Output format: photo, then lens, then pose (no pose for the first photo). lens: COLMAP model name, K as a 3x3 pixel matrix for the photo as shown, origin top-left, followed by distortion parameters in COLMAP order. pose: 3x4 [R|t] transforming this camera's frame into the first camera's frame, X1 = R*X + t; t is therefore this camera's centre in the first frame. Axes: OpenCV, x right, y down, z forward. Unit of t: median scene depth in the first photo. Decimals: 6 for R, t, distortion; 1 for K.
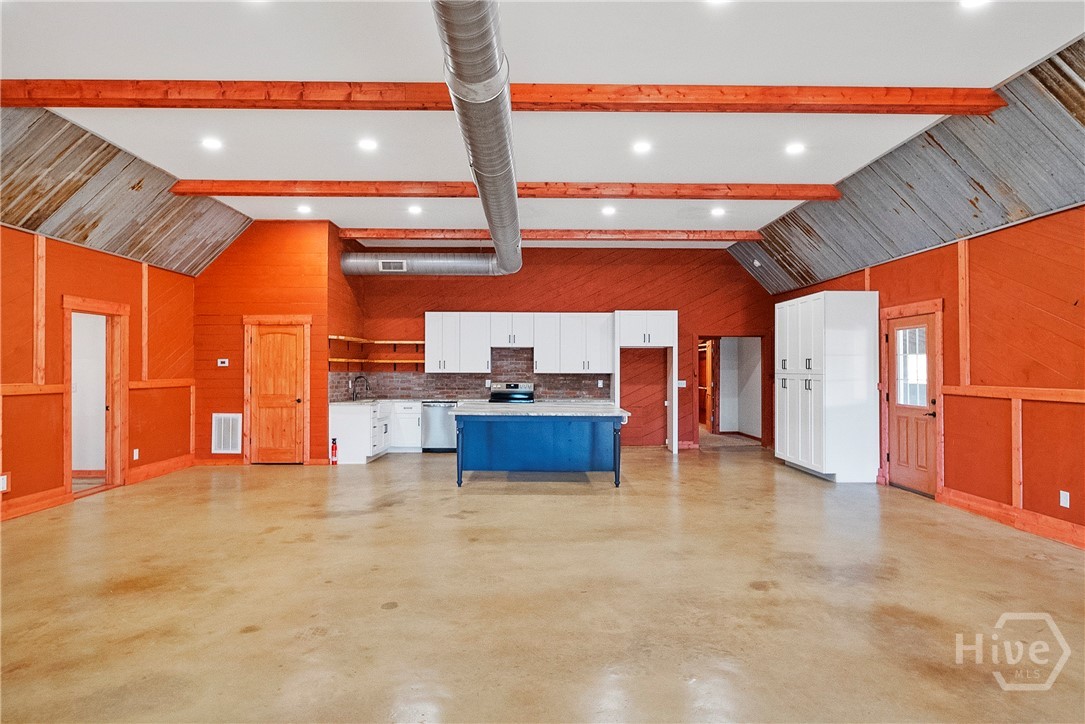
lens RADIAL K [[611.2, 0, 542.5], [0, 611.2, 362.0], [0, 0, 1]] dist [0.002582, 0.000477]
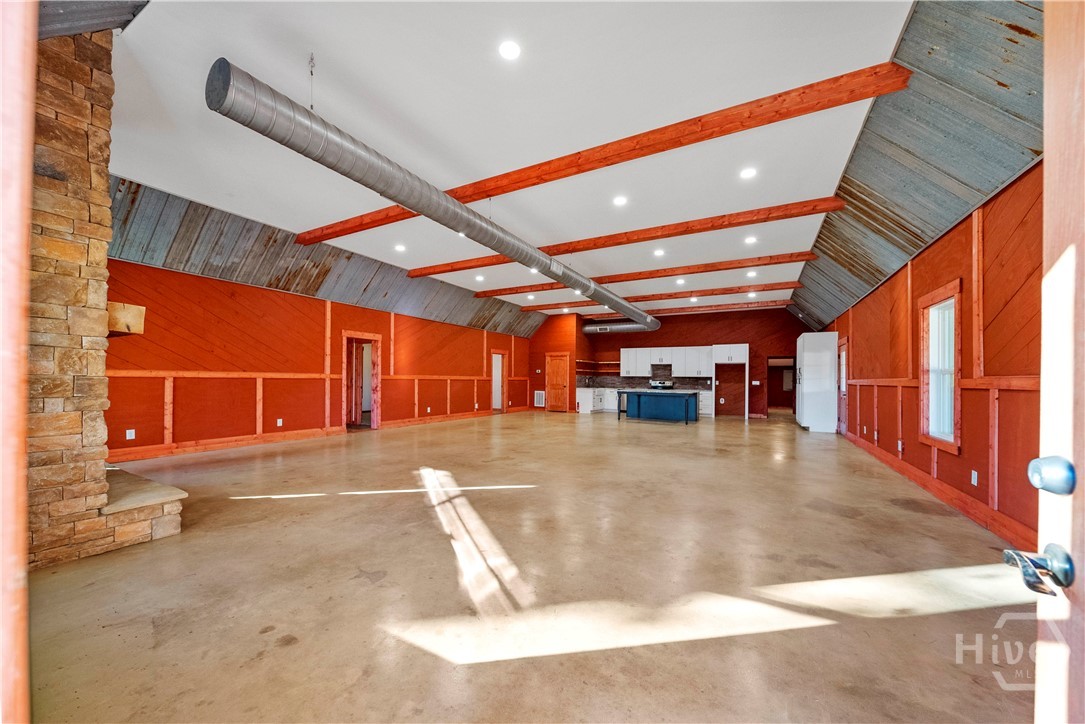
lens RADIAL K [[398.1, 0, 538.1], [0, 398.1, 373.4], [0, 0, 1]] dist [0.000280, -0.000023]
pose [[0.865488, -0.000236, -0.500929, 0.275899], [-0.003266, 0.999976, -0.006113, 0.017533], [0.500918, 0.006927, 0.865467, -0.394371]]
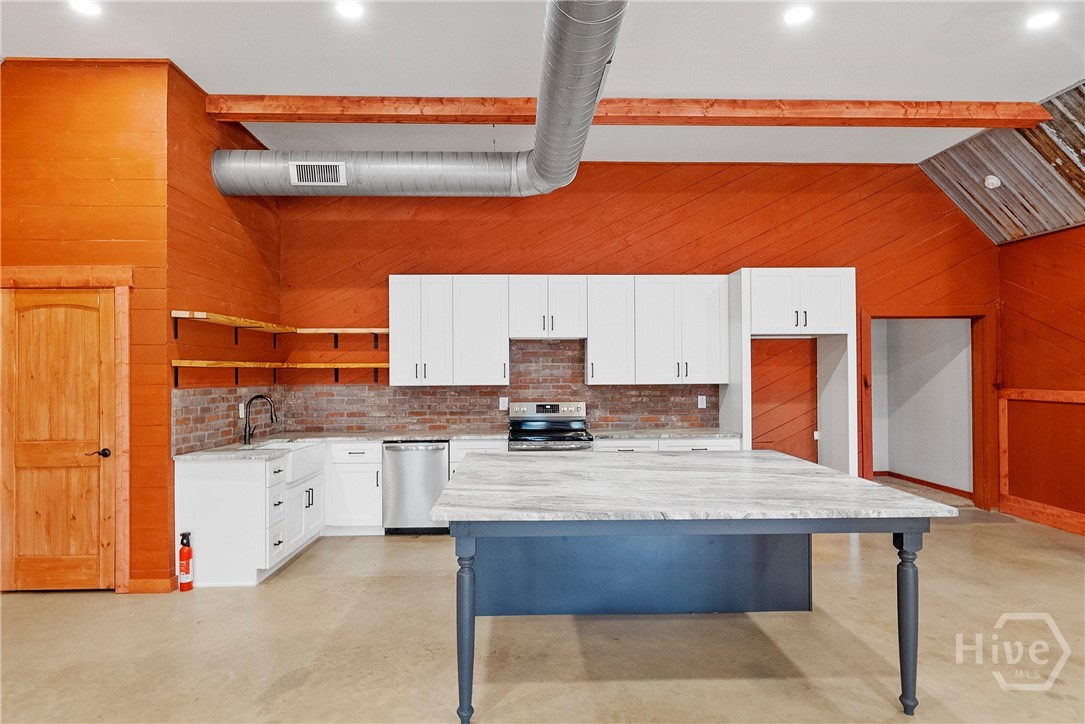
lens RADIAL K [[611.2, 0, 542.5], [0, 611.2, 362.0], [0, 0, 1]] dist [0.002582, 0.000477]
pose [[0.999717, -0.008561, 0.022214, -0.069479], [0.008691, 0.999945, -0.005801, 0.000533], [-0.022163, 0.005992, 0.999736, 0.463389]]
